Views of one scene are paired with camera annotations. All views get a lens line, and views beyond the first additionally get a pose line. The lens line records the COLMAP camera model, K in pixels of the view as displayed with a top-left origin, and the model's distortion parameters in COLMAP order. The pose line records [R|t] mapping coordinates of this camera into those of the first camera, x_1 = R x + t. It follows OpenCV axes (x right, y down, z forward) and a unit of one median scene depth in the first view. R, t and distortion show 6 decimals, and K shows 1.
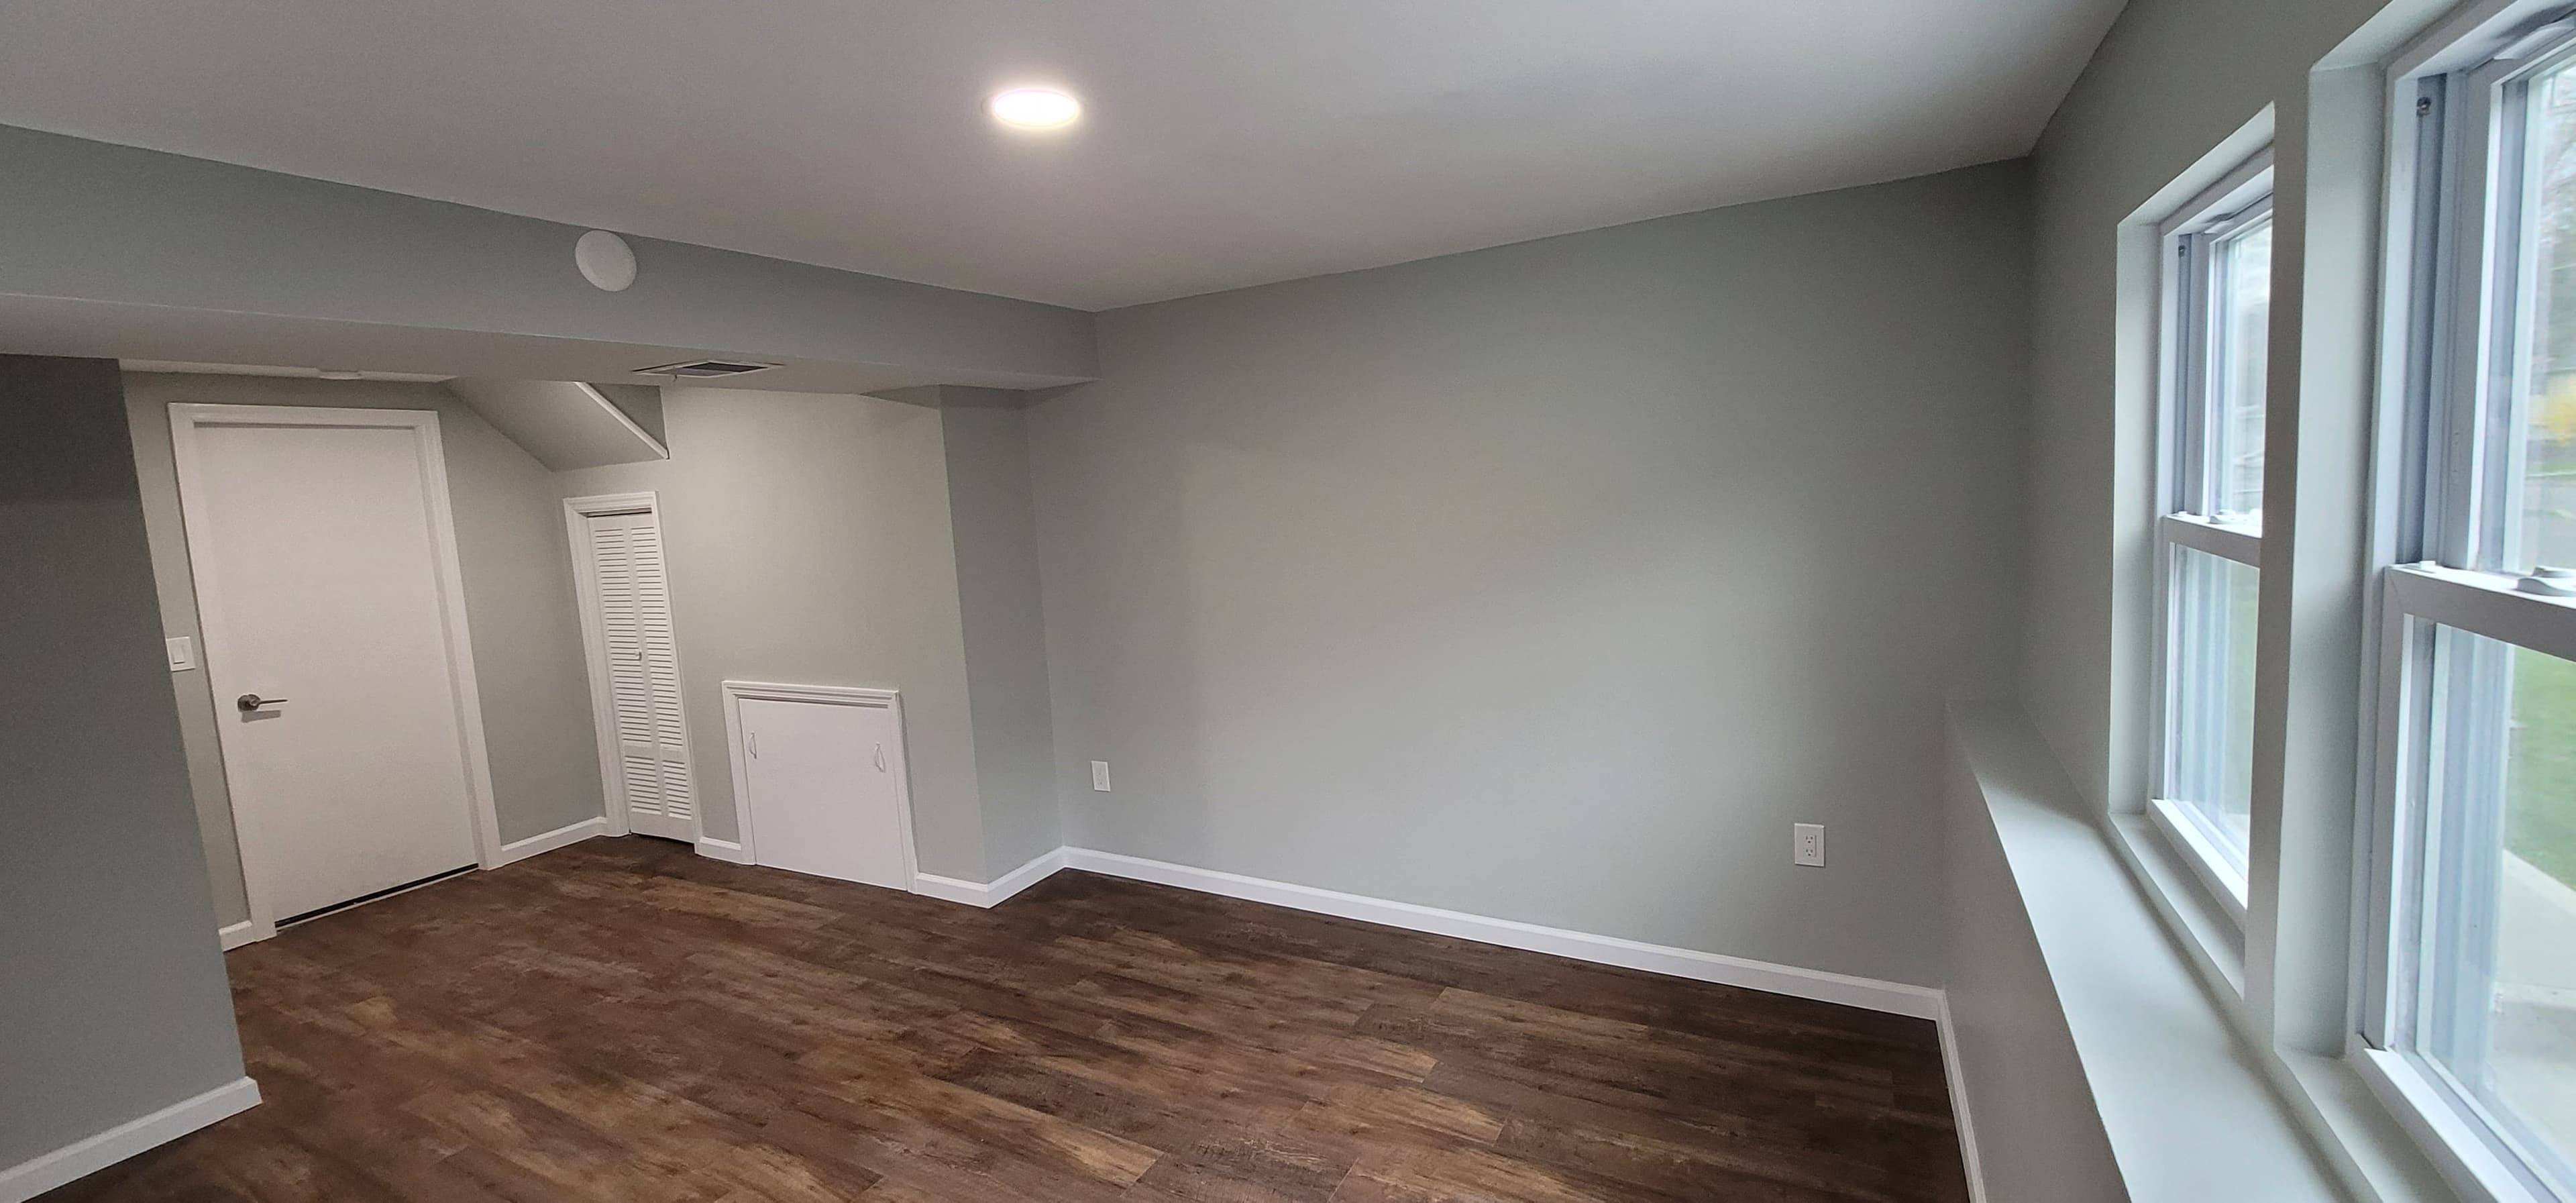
lens RADIAL K [[1055.2, 0, 1278.8], [0, 1055.2, 596.0], [0, 0, 1]] dist [-0.004494, 0.001807]
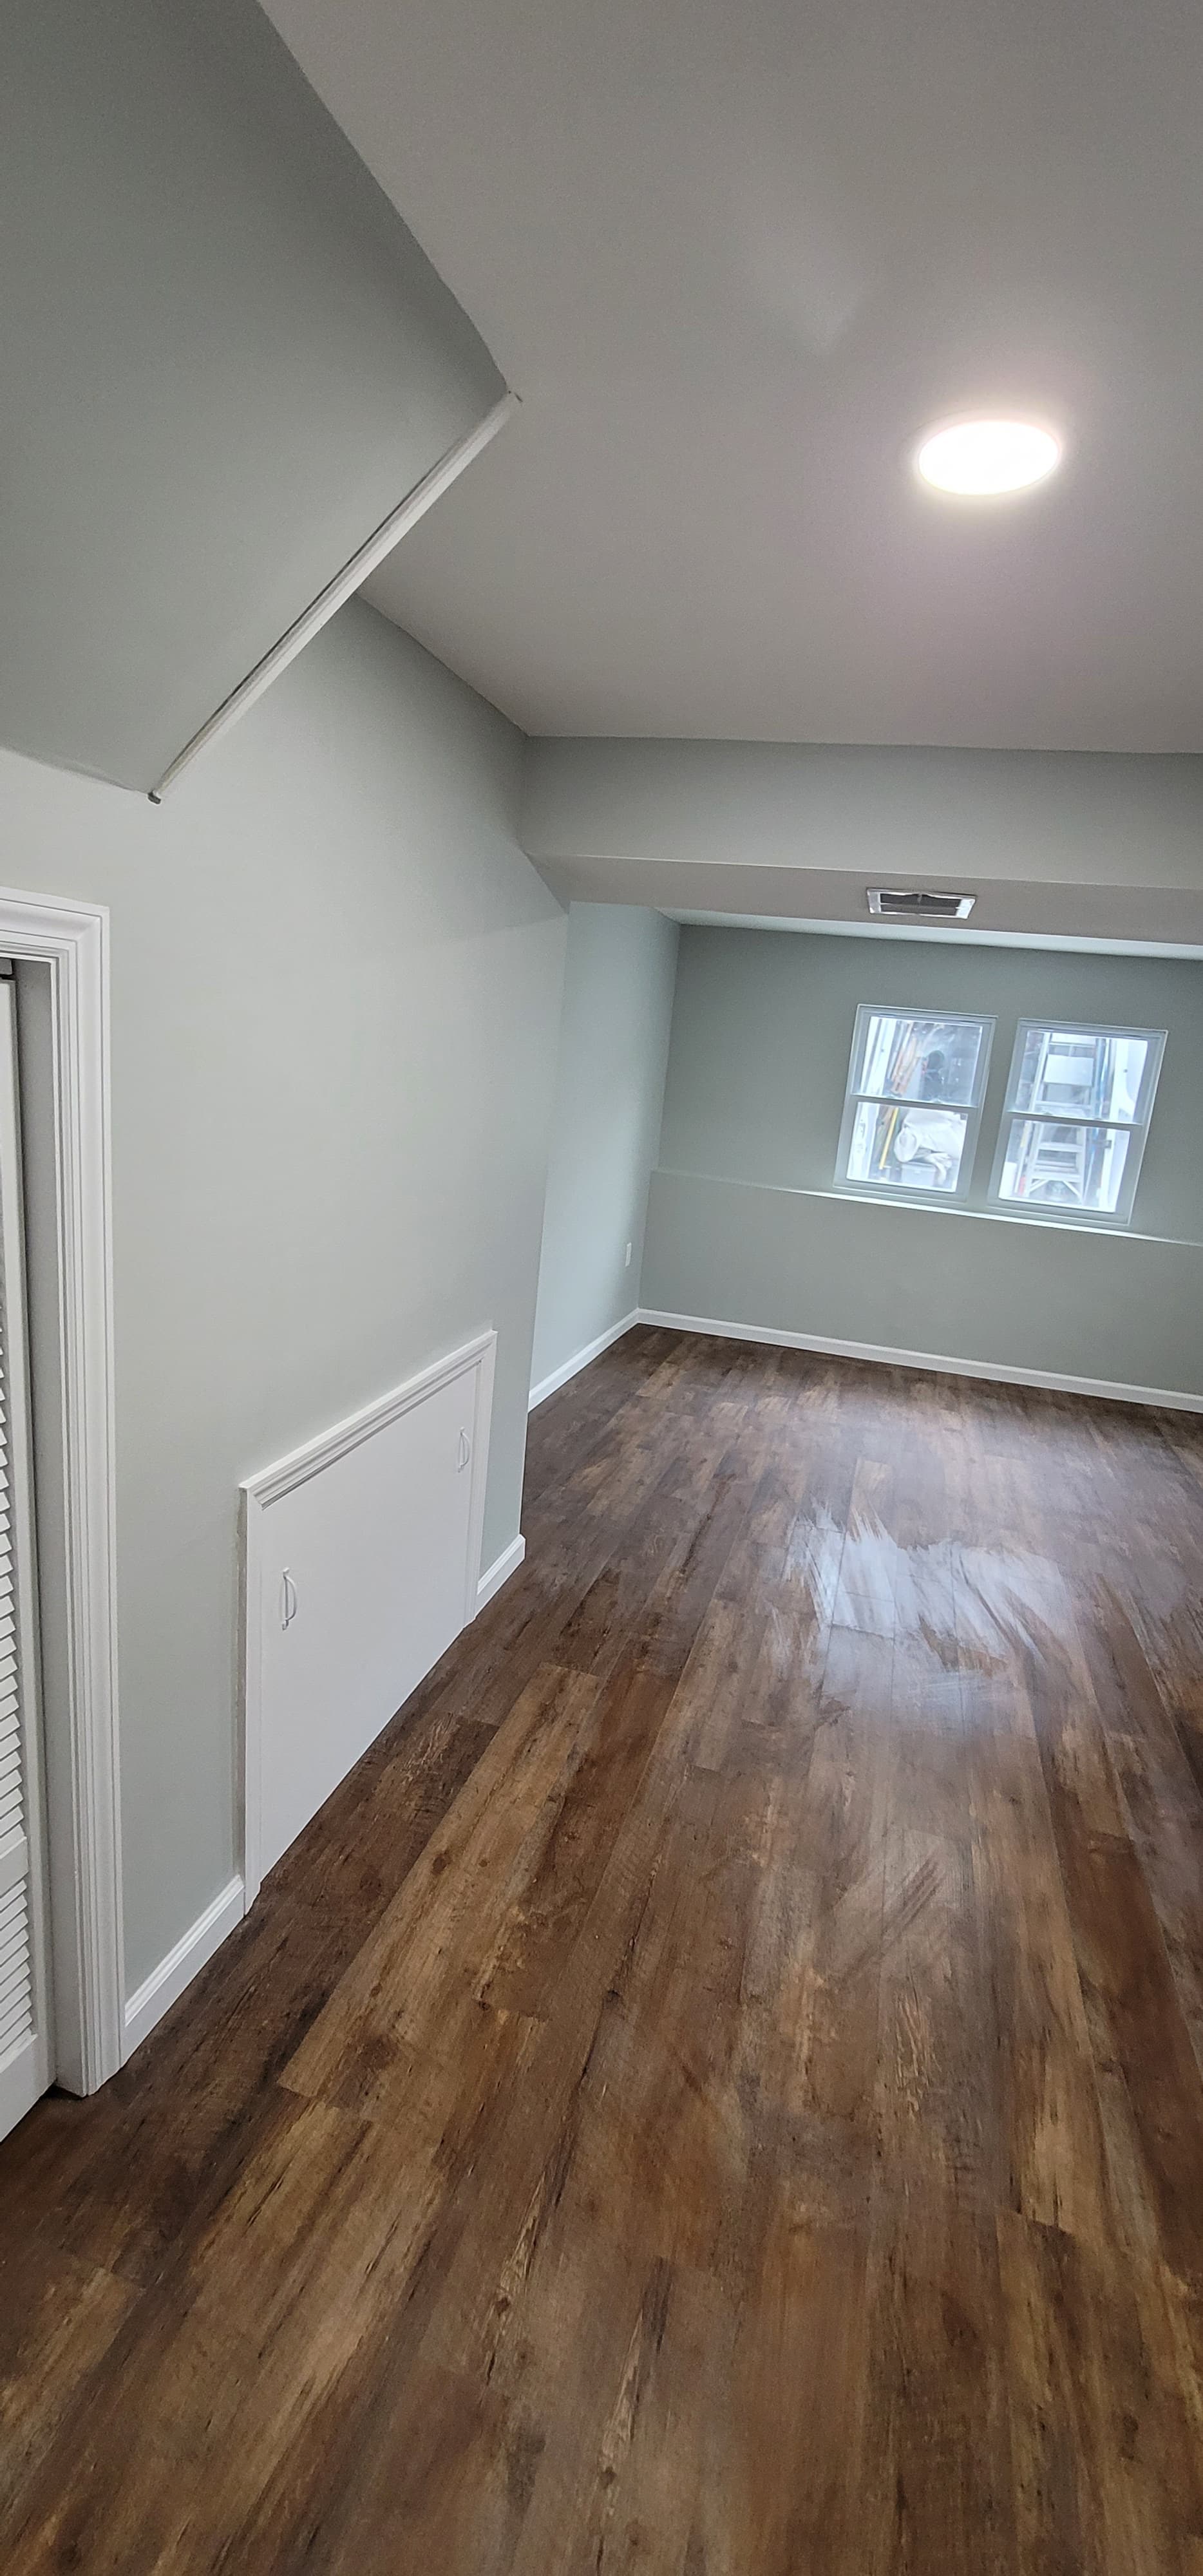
lens RADIAL K [[1055.2, 0, 606.3], [0, 1055.2, 1284.8], [0, 0, 1]] dist [-0.004494, 0.001807]
pose [[-0.212655, -0.184525, 0.959546, -1.211138], [0.022811, 0.980802, 0.193669, -0.076980], [-0.976861, 0.063073, -0.204363, 1.286122]]
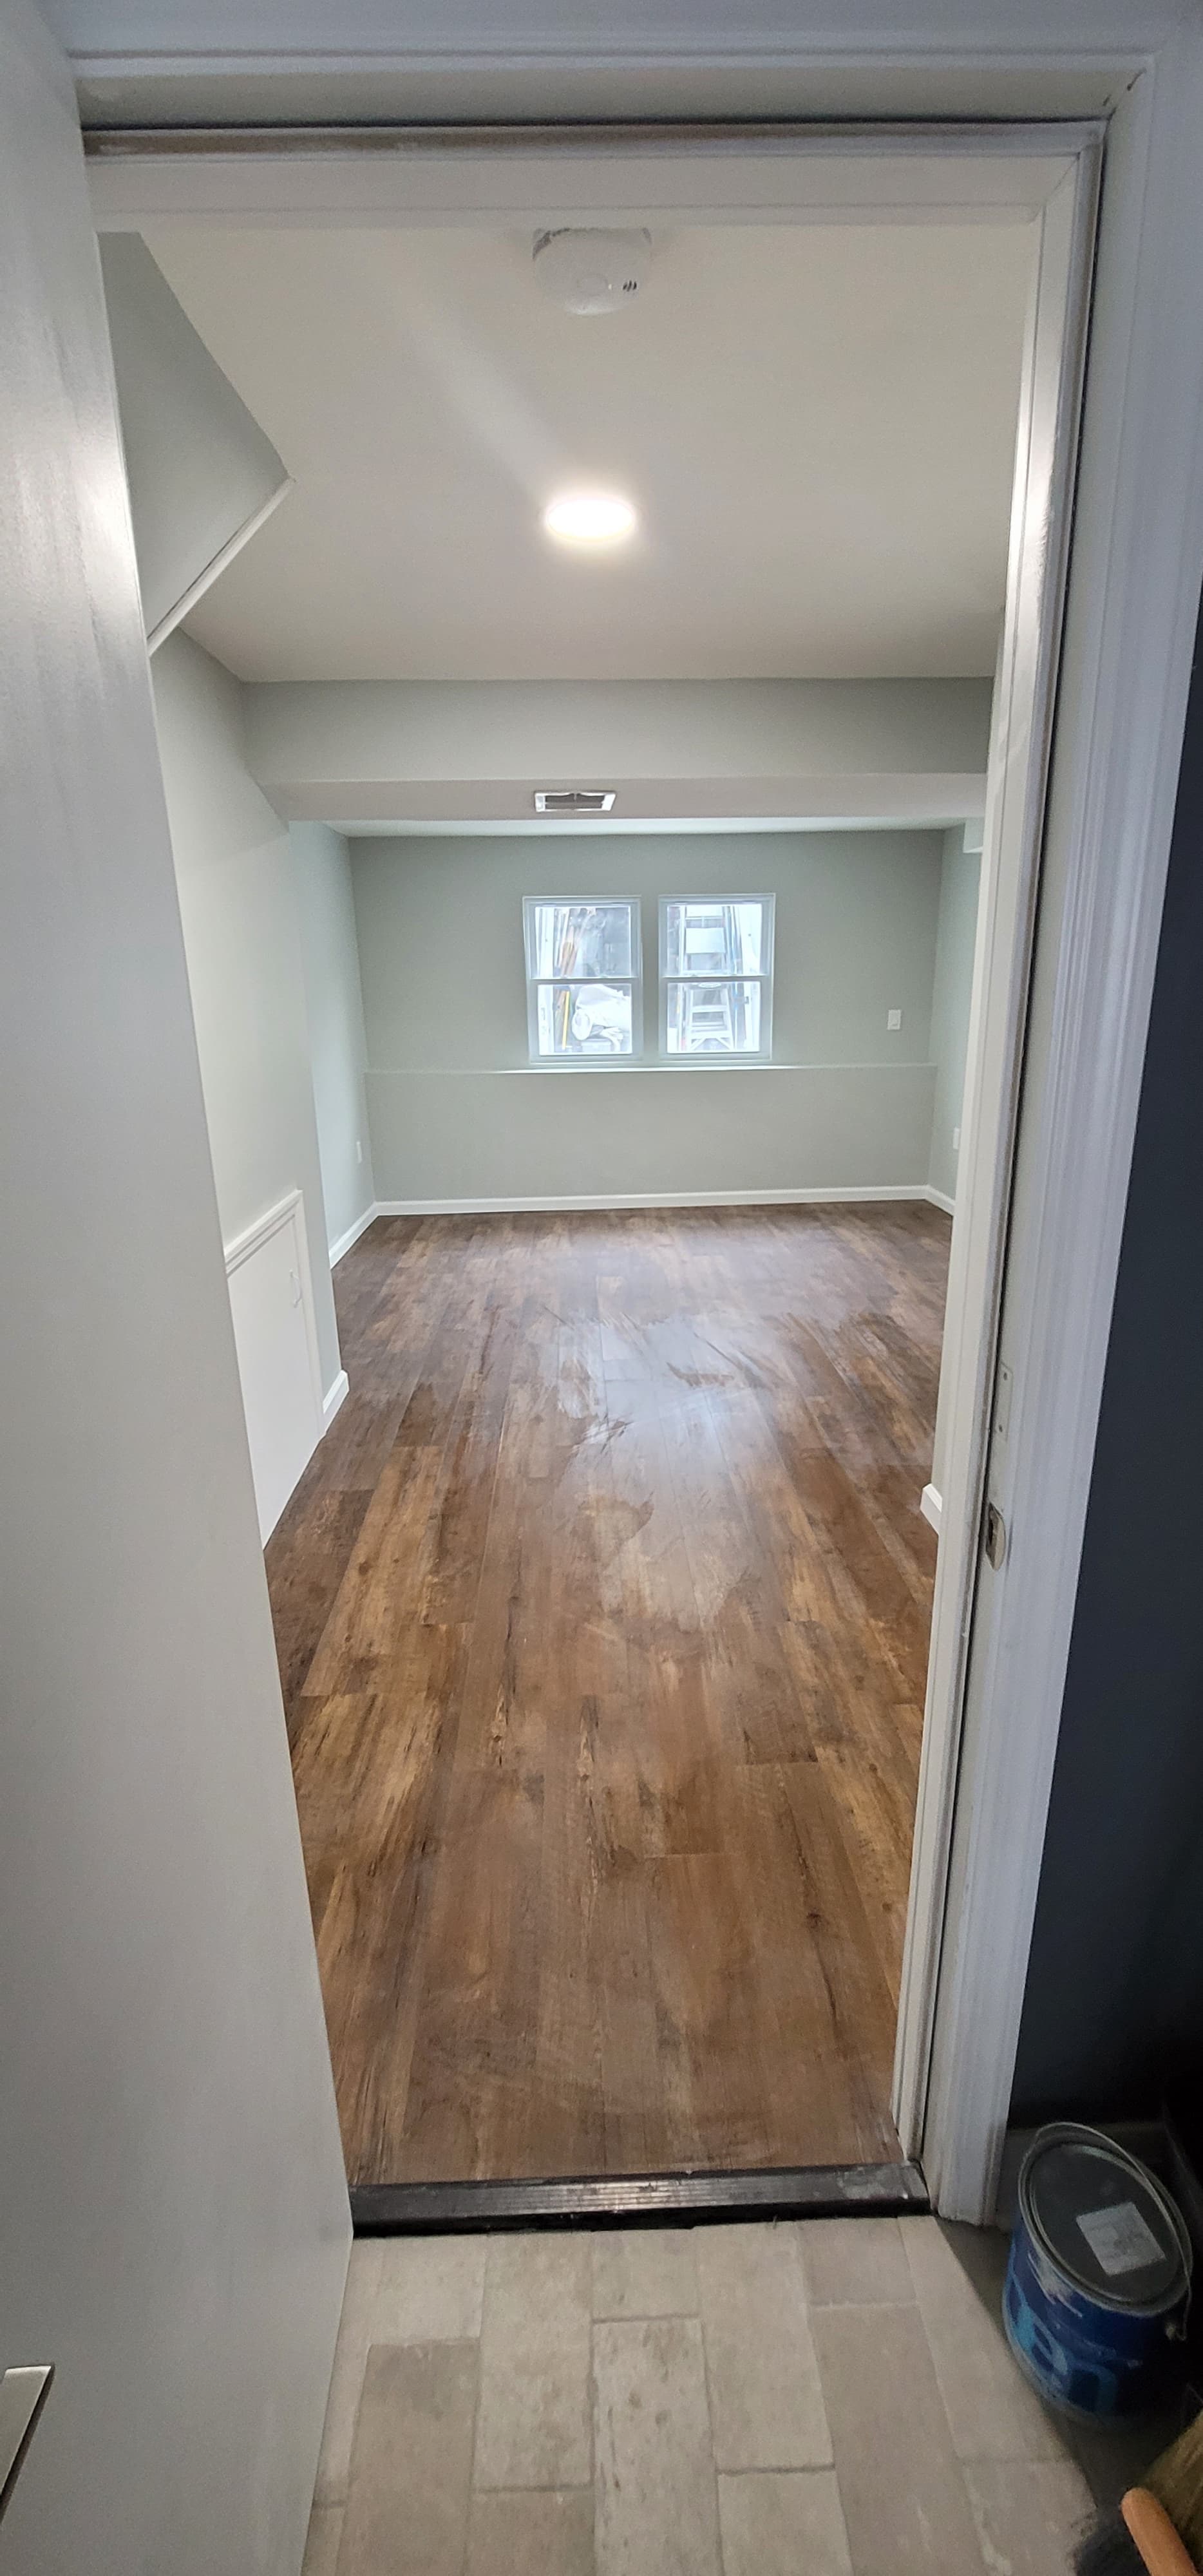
lens RADIAL K [[1055.2, 0, 607.6], [0, 1055.2, 1282.6], [0, 0, 1]] dist [-0.004494, 0.001807]
pose [[-0.501018, -0.183593, 0.845739, -1.401175], [0.137883, 0.947823, 0.287436, -0.047796], [-0.854382, 0.260624, -0.449562, 1.421022]]
